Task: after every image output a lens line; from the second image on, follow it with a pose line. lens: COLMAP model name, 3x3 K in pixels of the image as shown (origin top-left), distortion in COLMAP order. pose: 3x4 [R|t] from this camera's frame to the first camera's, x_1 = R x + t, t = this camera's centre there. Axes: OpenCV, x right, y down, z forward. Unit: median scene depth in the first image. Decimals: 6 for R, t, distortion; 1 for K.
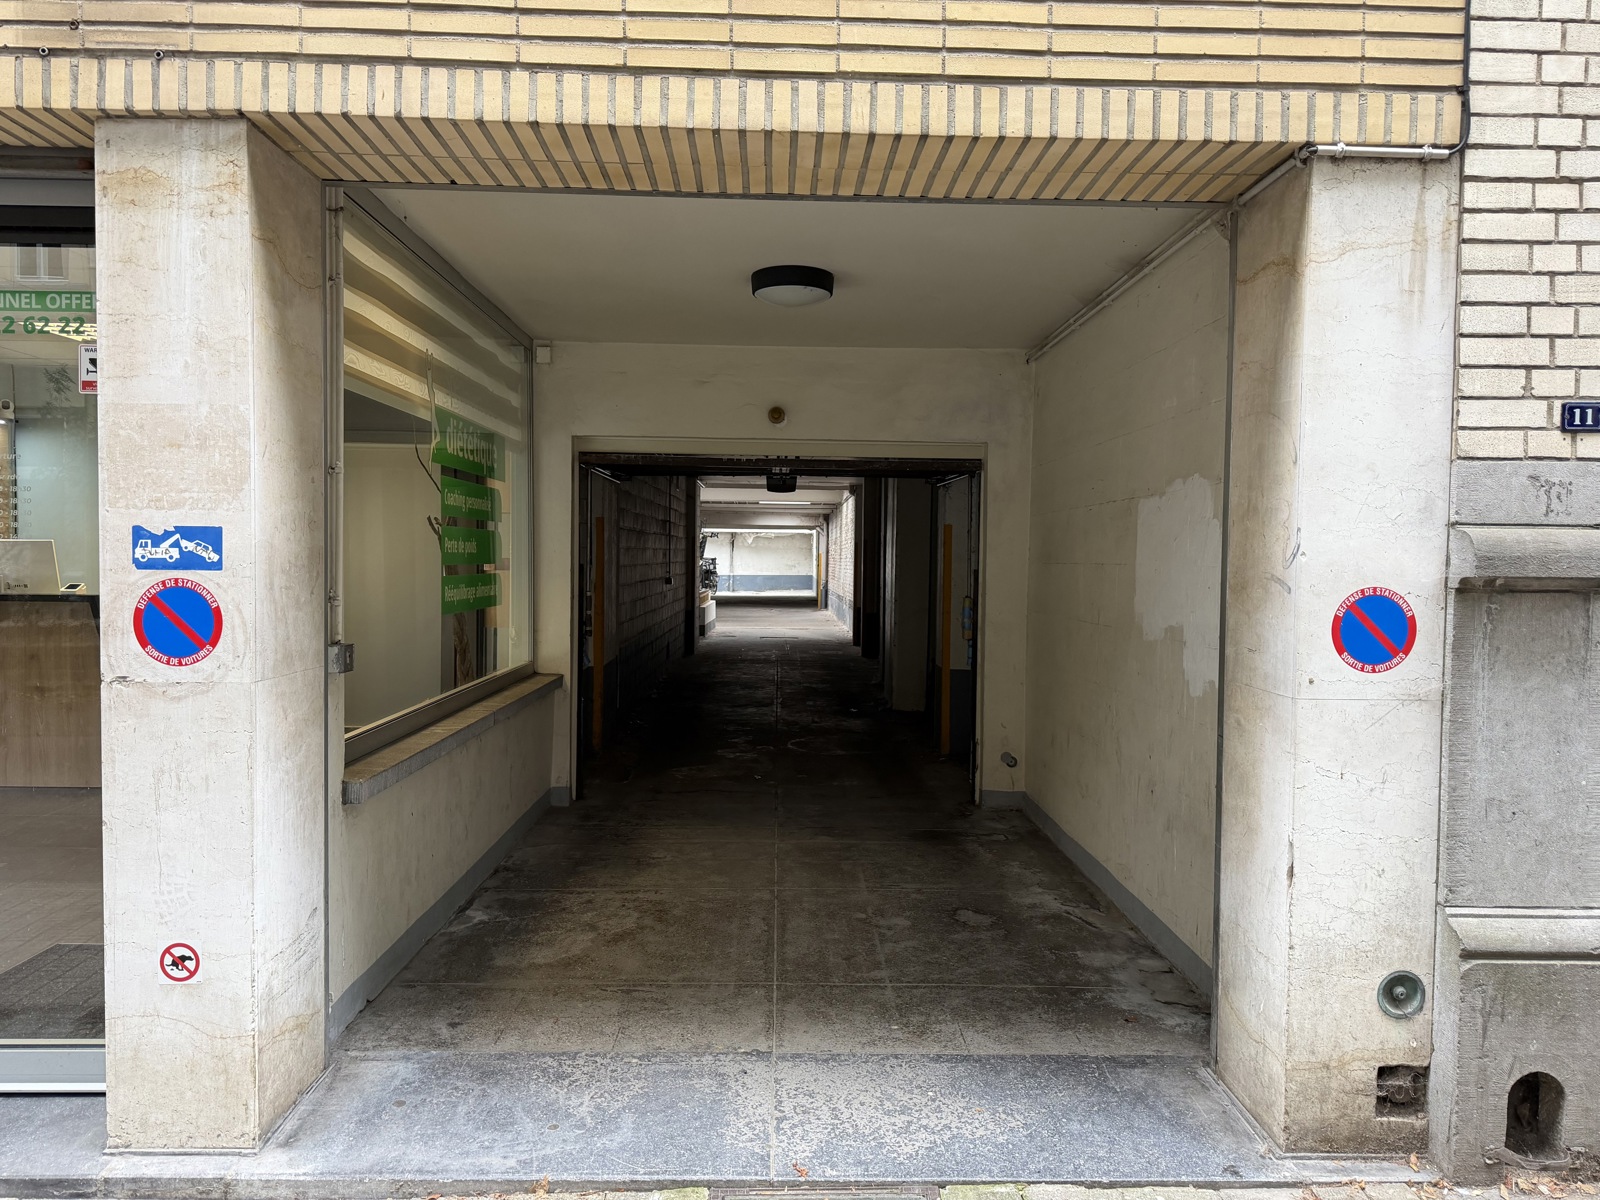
lens RADIAL K [[1133.2, 0, 800.0], [0, 1133.2, 600.0], [0, 0, 1]] dist [0.056359, -0.093054]
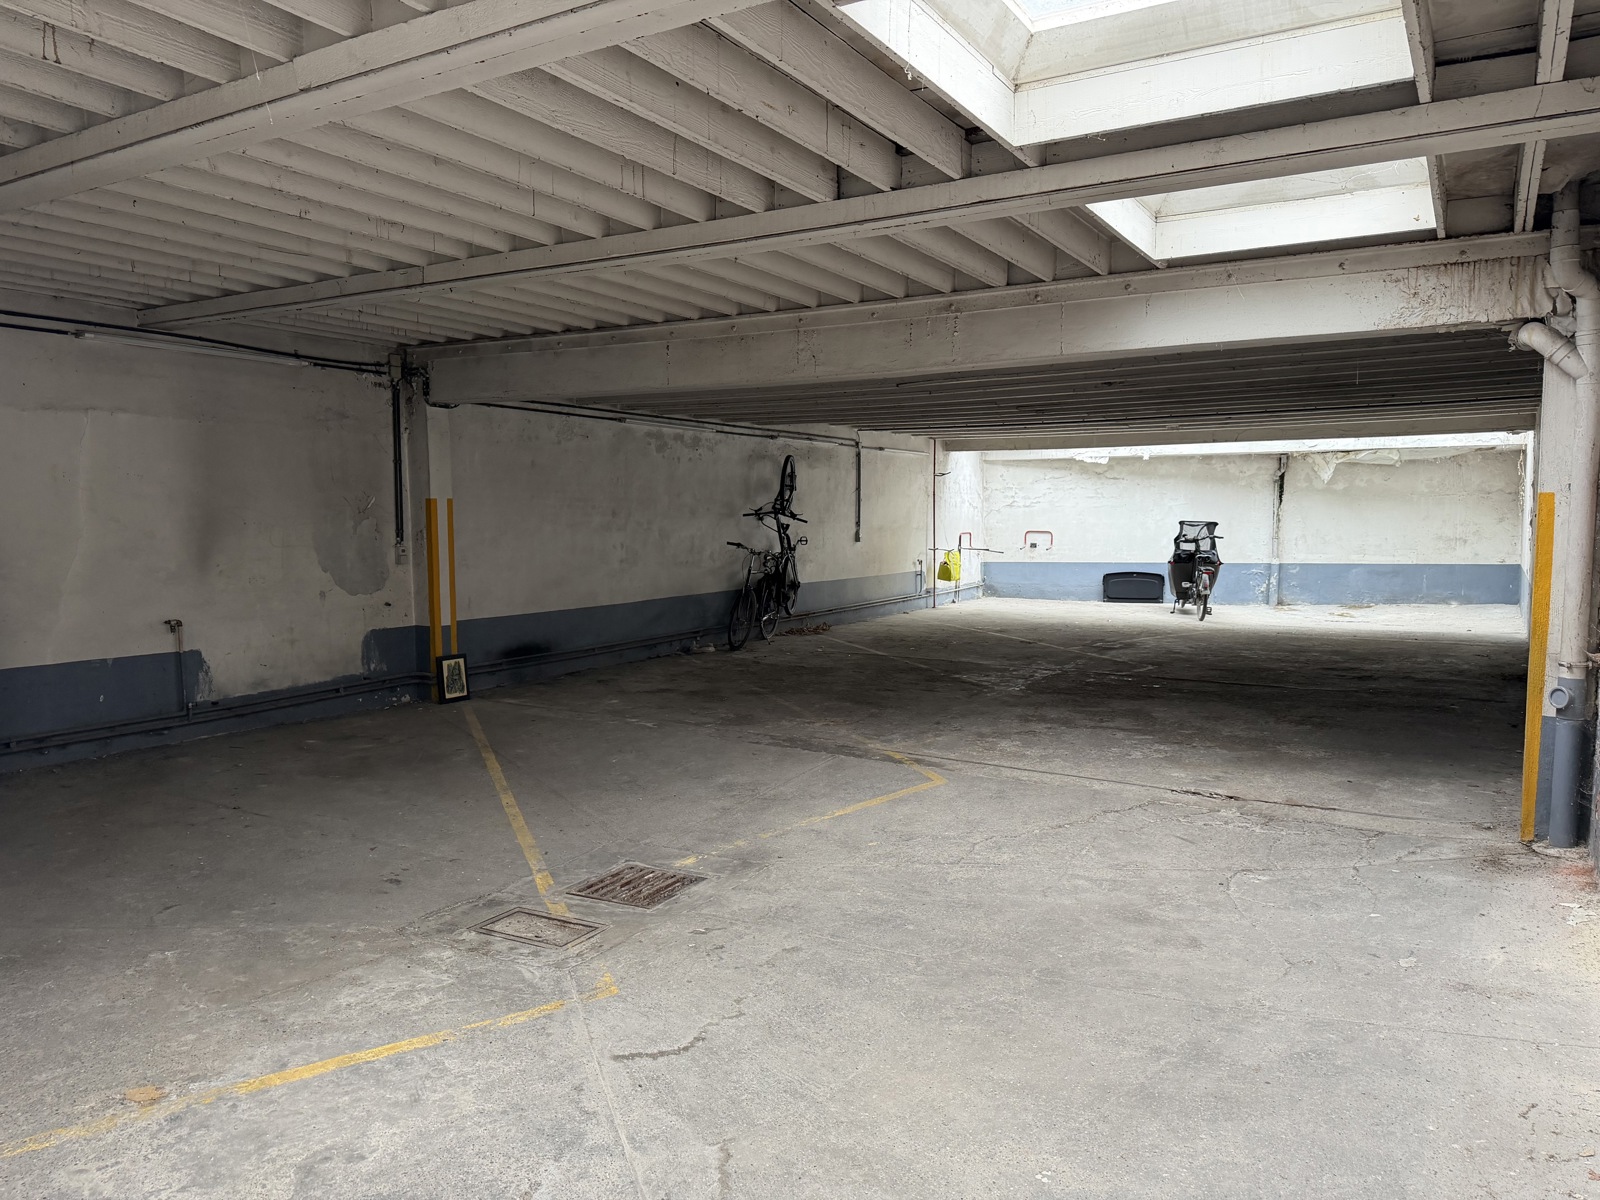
lens RADIAL K [[1133.2, 0, 800.0], [0, 1133.2, 600.0], [0, 0, 1]] dist [0.056359, -0.093054]
pose [[0.846769, 0.025753, -0.531337, 0.030936], [-0.007564, 0.999309, 0.036380, -0.066733], [0.531907, -0.026786, 0.846379, 1.714191]]
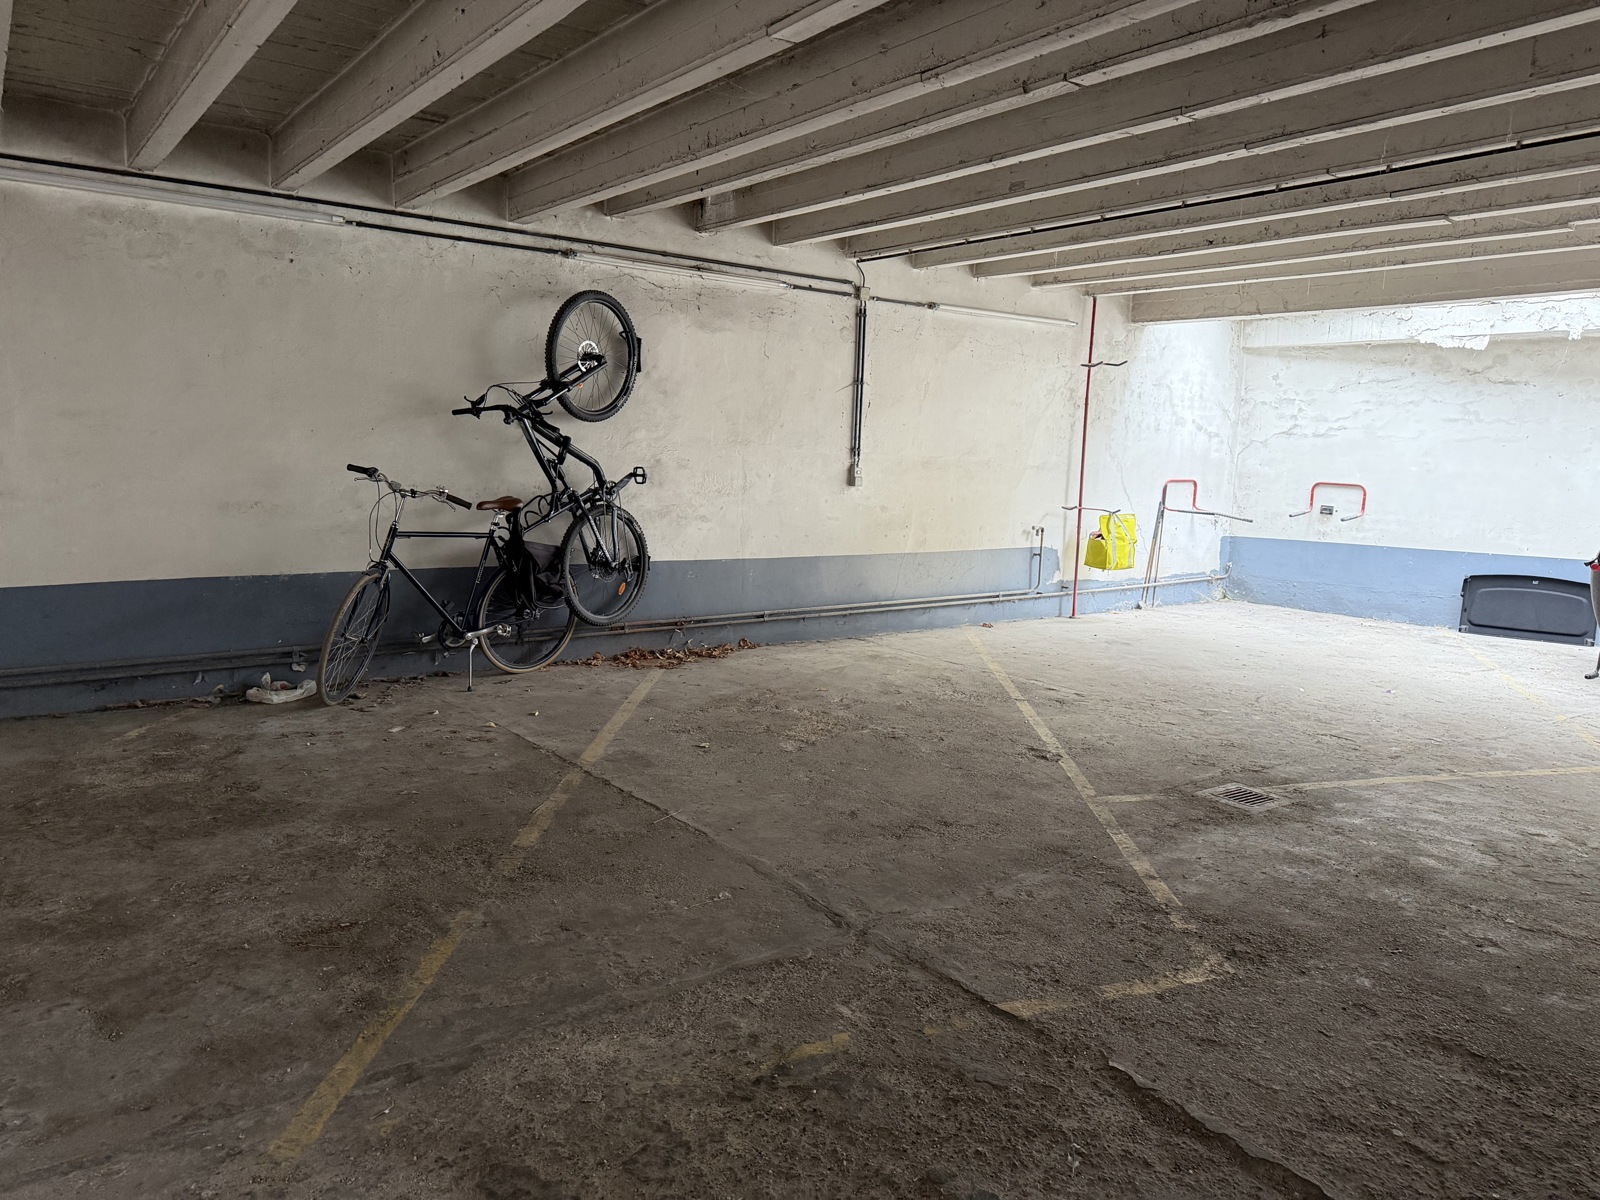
lens RADIAL K [[1133.2, 0, 800.0], [0, 1133.2, 600.0], [0, 0, 1]] dist [0.056359, -0.093054]
pose [[0.574003, 0.115276, -0.810699, -0.048034], [-0.056708, 0.993260, 0.101084, -0.081017], [0.816888, -0.012050, 0.576671, 2.268760]]
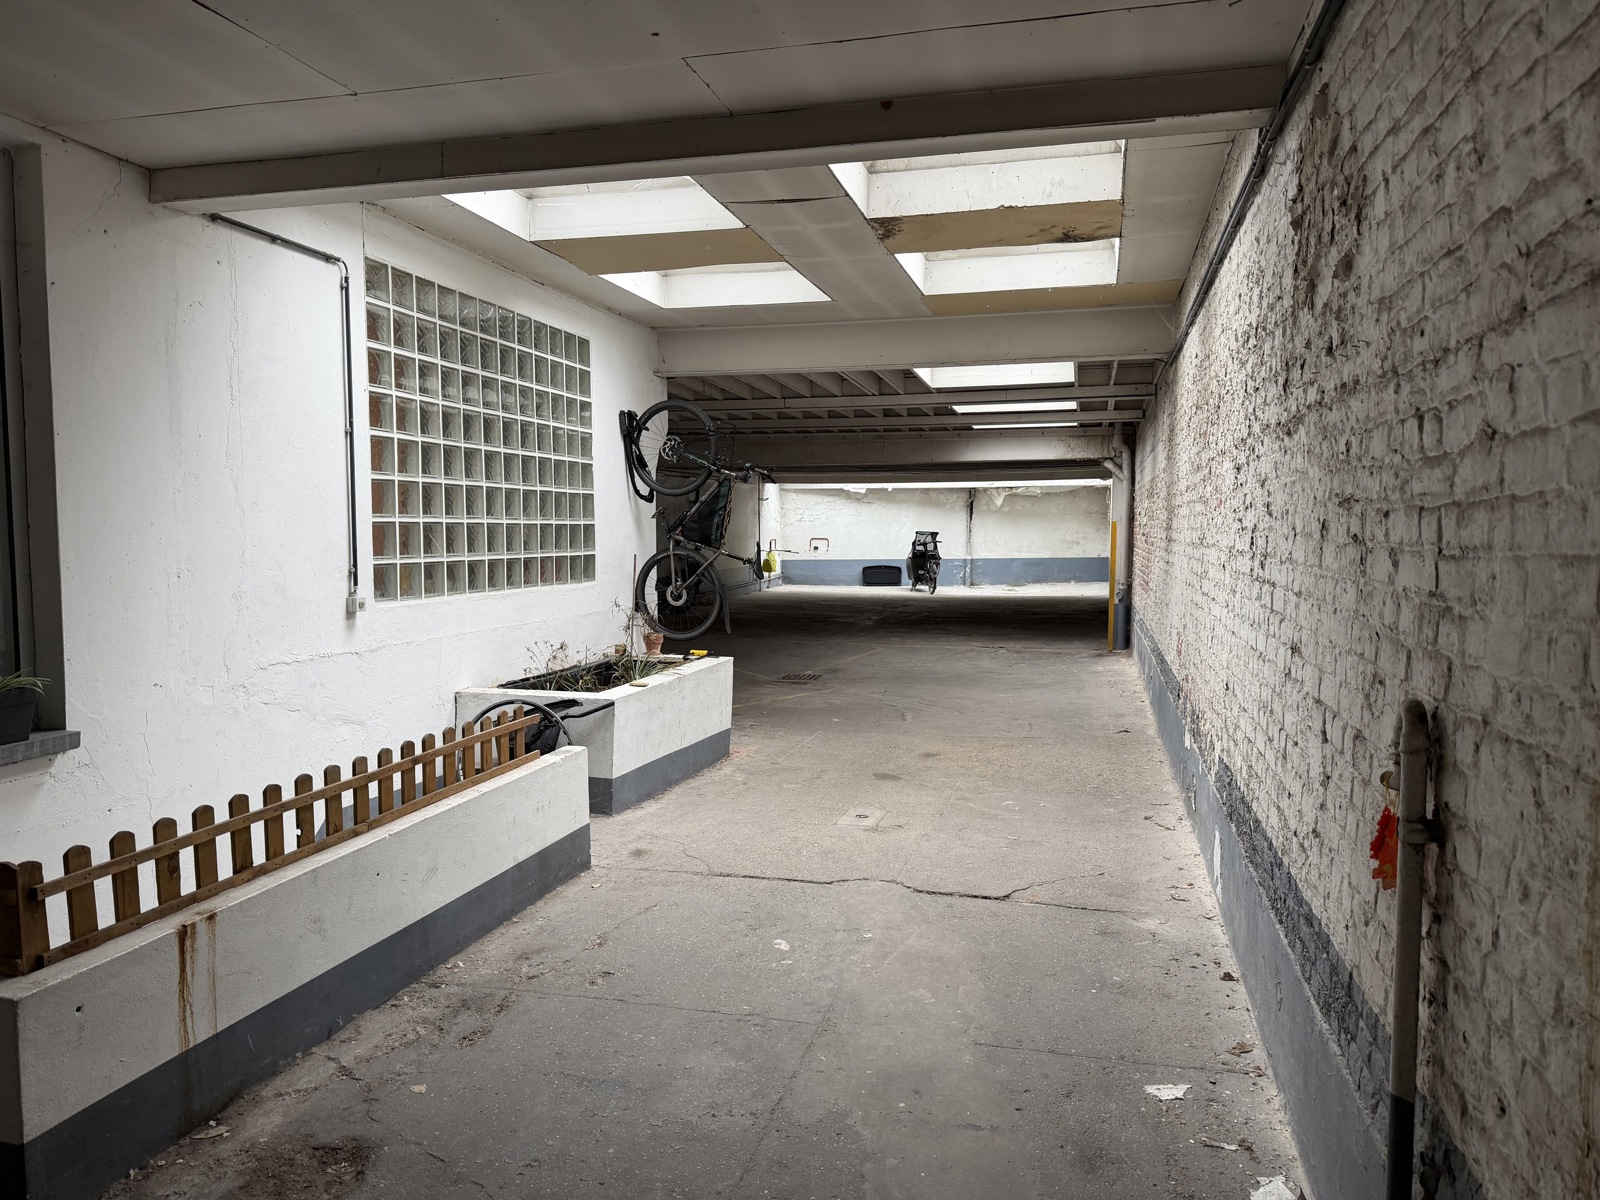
lens RADIAL K [[1133.2, 0, 800.0], [0, 1133.2, 600.0], [0, 0, 1]] dist [0.056359, -0.093054]
pose [[0.964952, 0.003879, -0.262399, 0.034447], [0.003267, 0.999636, 0.026791, -0.049083], [0.262407, -0.026709, 0.964588, 1.160615]]
